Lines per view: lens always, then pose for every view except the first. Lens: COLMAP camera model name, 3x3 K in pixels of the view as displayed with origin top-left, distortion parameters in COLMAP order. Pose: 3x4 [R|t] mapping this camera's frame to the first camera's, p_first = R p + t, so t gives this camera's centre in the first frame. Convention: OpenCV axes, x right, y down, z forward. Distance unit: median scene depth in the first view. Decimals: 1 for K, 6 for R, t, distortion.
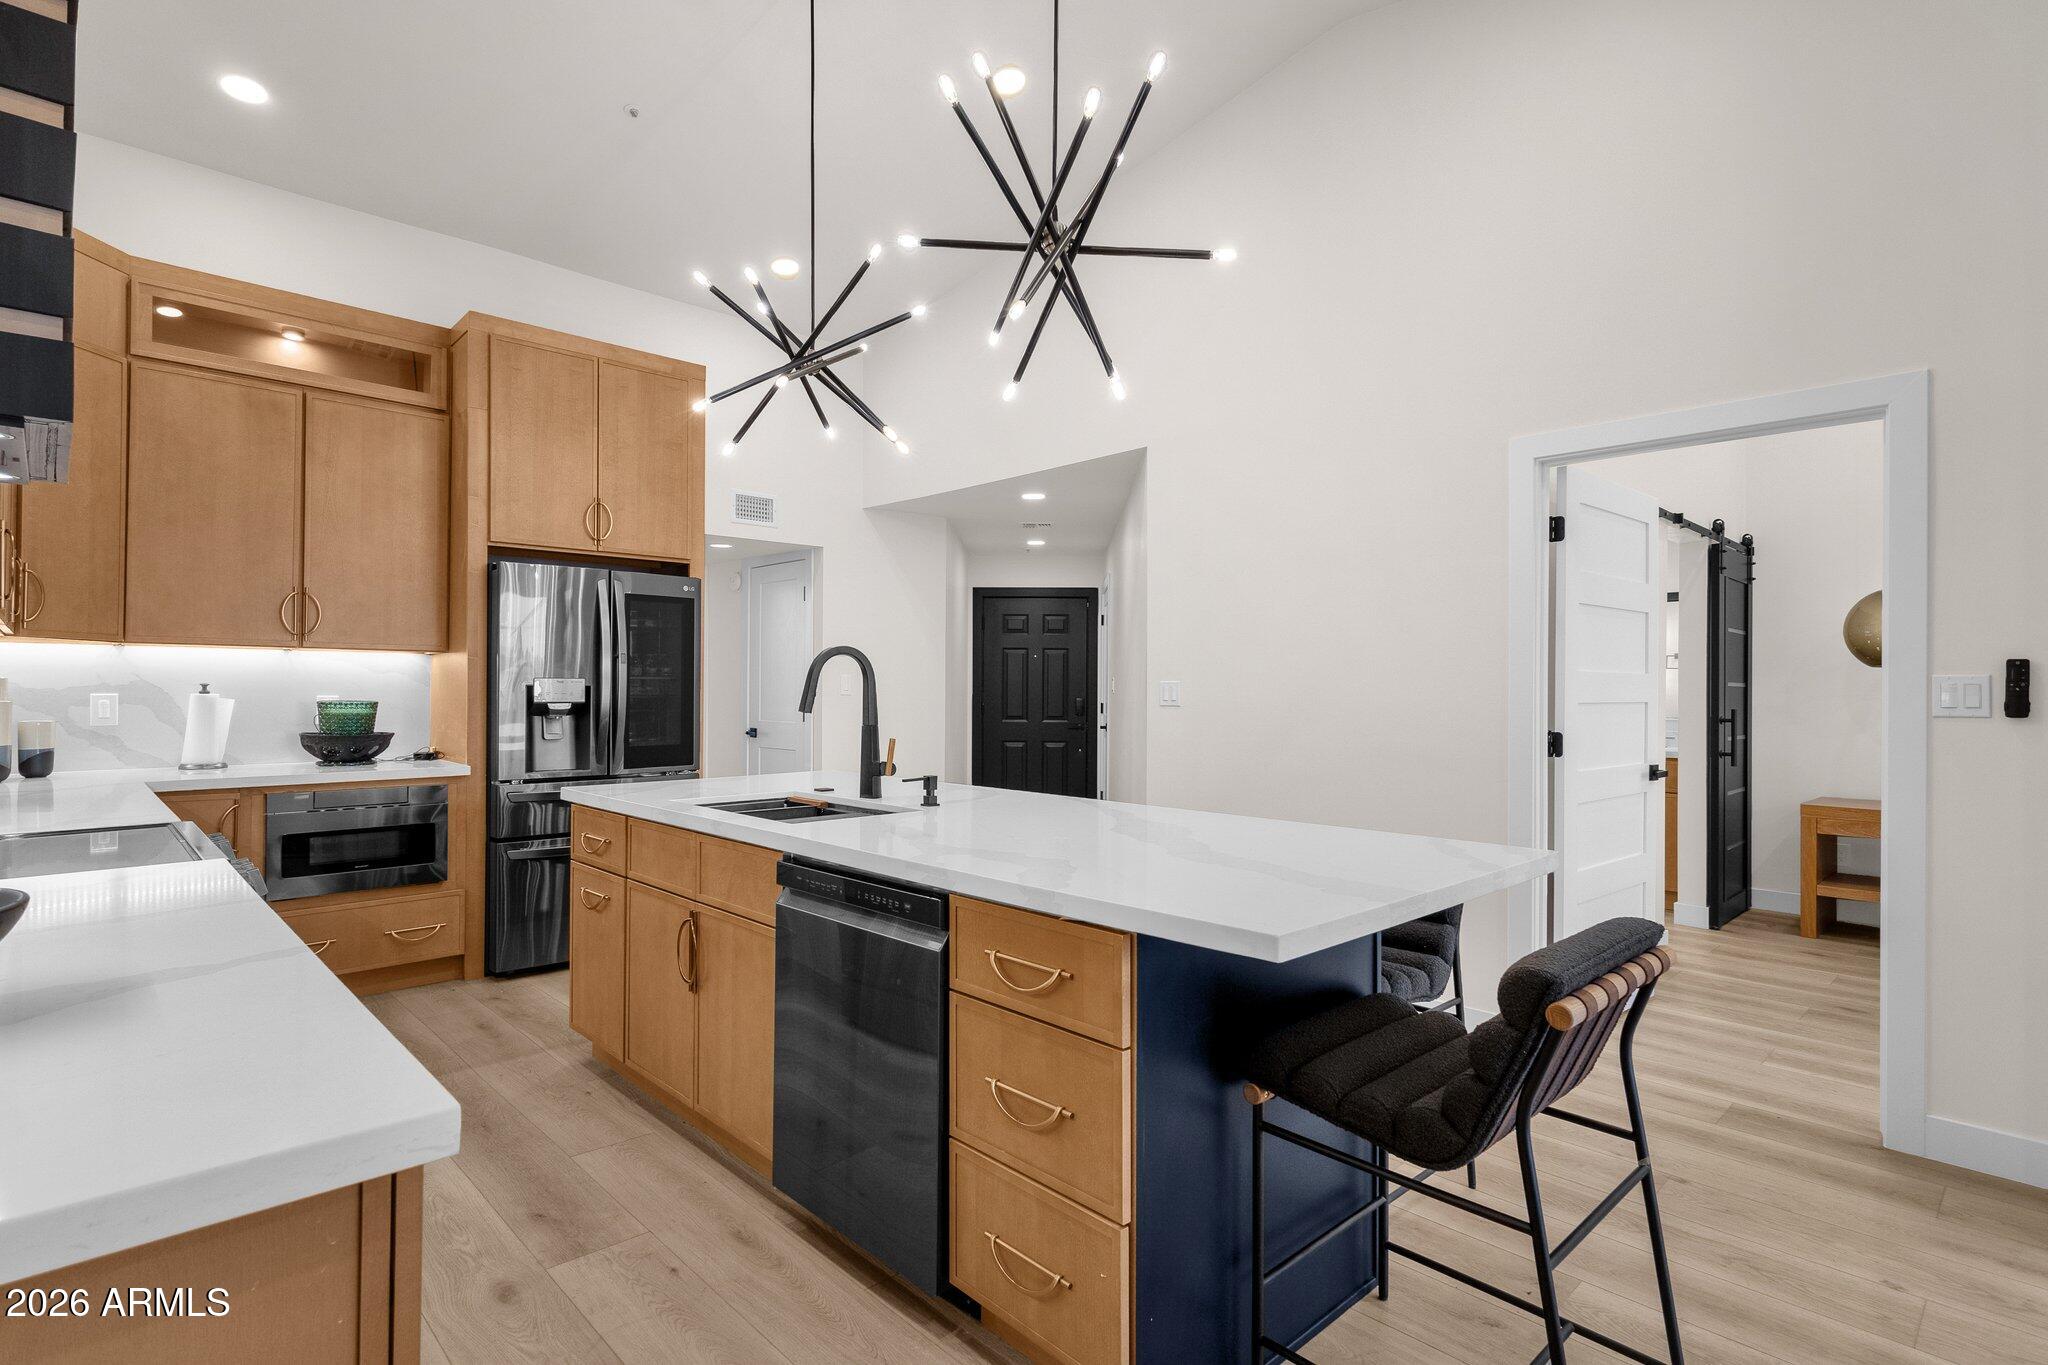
lens RADIAL K [[1011.7, 0, 1025.0], [0, 1011.7, 679.7], [0, 0, 1]] dist [0.002977, 0.000762]
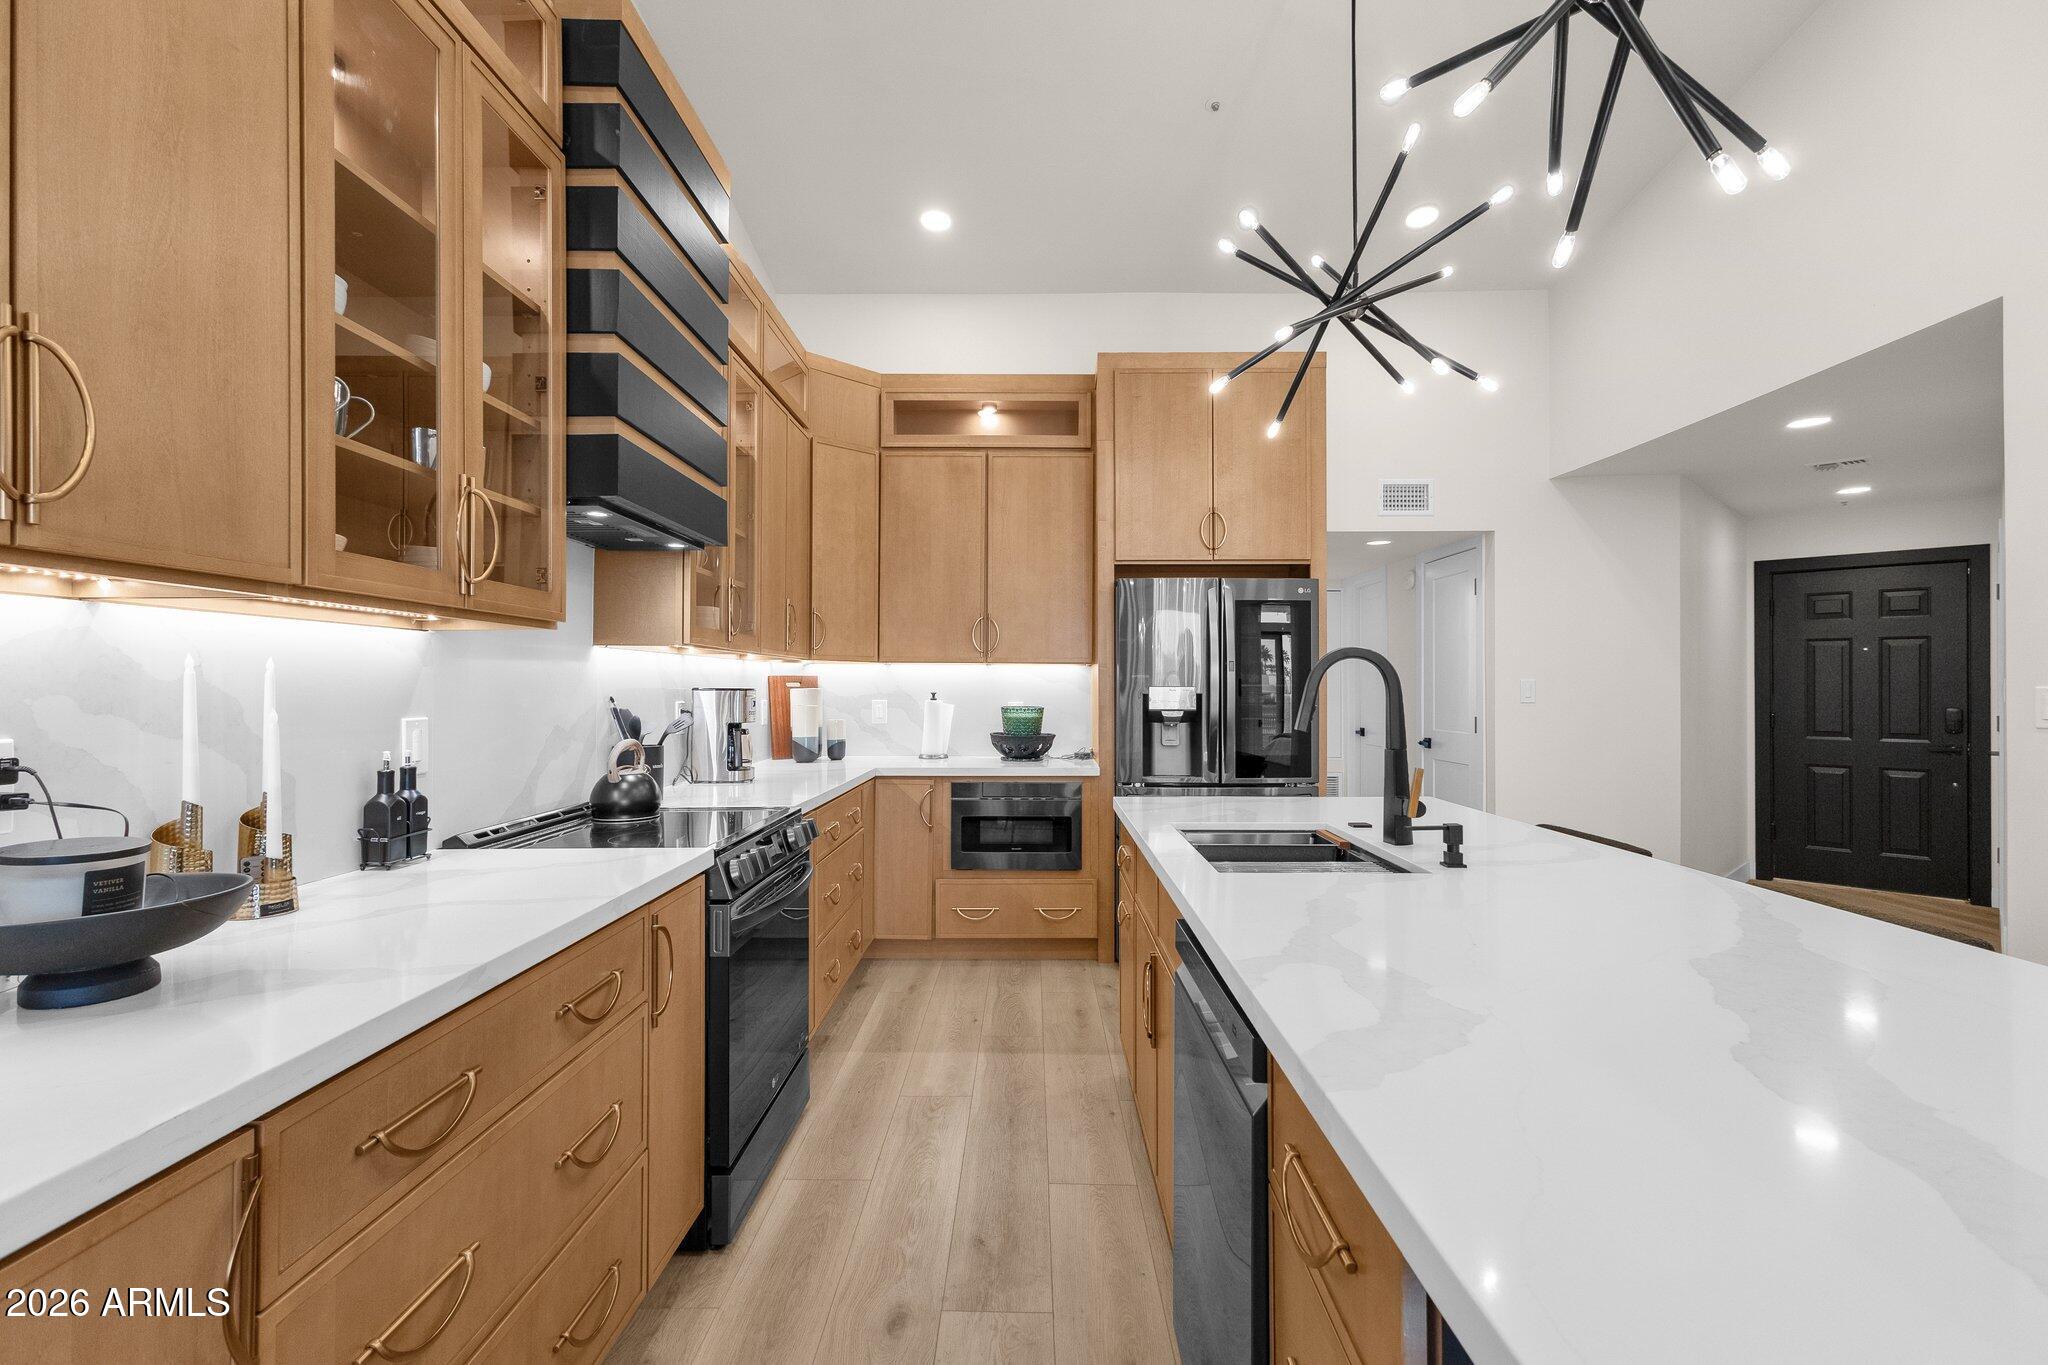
lens RADIAL K [[944.3, 0, 1023.6], [0, 944.3, 680.8], [0, 0, 1]] dist [0.005997, 0.000558]
pose [[0.716431, -0.008919, -0.697600, 0.102765], [0.007666, 0.999959, -0.004912, -0.003911], [0.697615, -0.001828, 0.716470, 0.201880]]
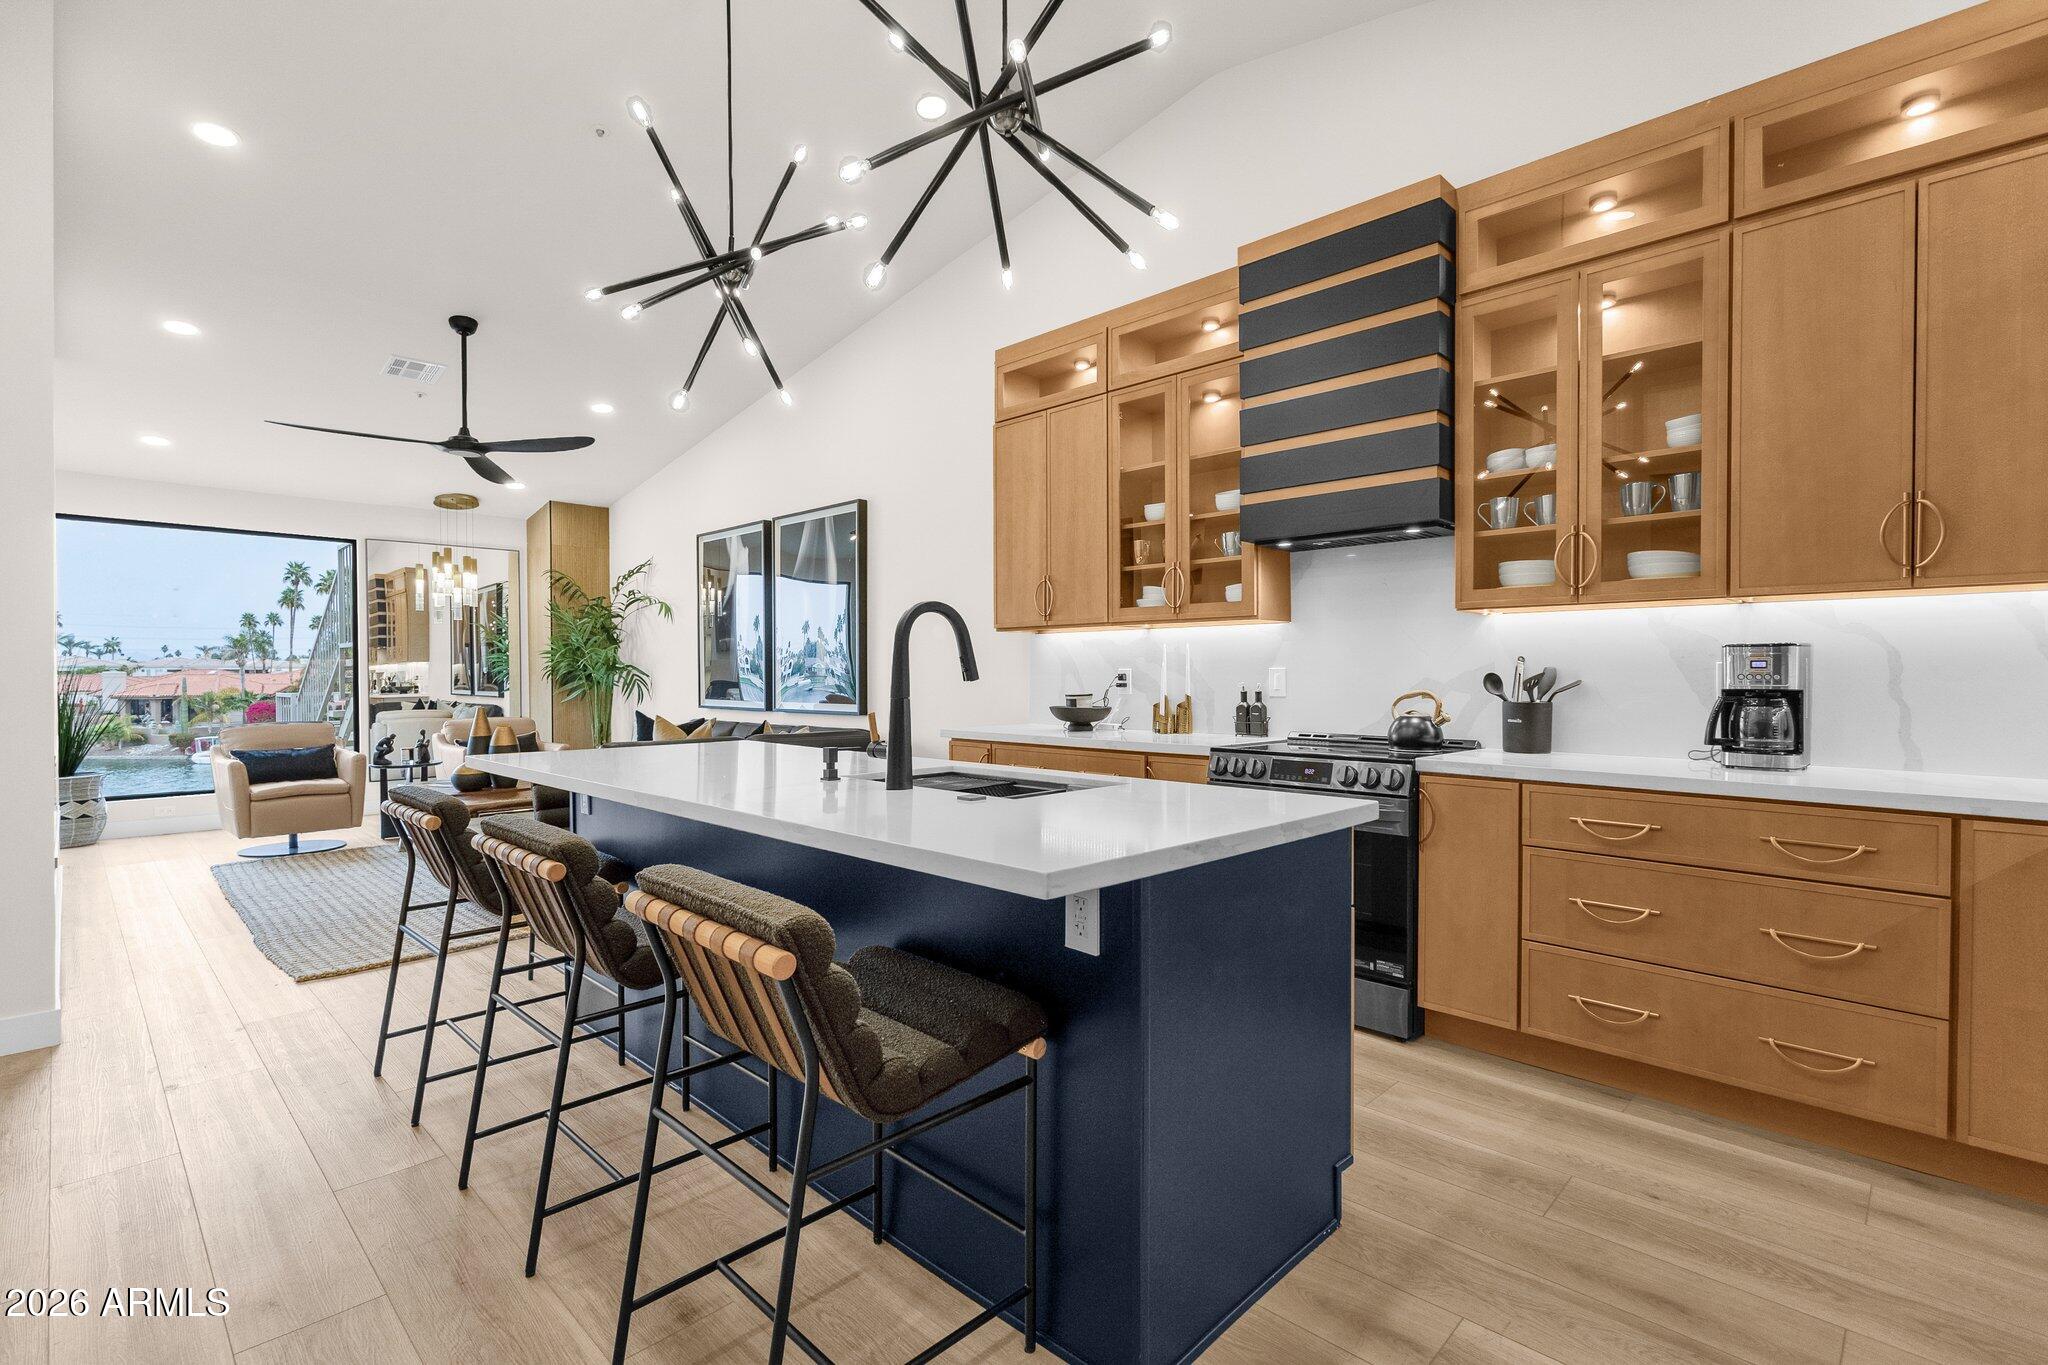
lens RADIAL K [[944.3, 0, 1023.6], [0, 944.3, 680.8], [0, 0, 1]] dist [0.005997, 0.000558]
pose [[-0.999496, -0.000018, -0.031752, -0.160317], [-0.000114, 0.999995, 0.003014, 0.019693], [0.031752, 0.003016, -0.999491, 1.229472]]
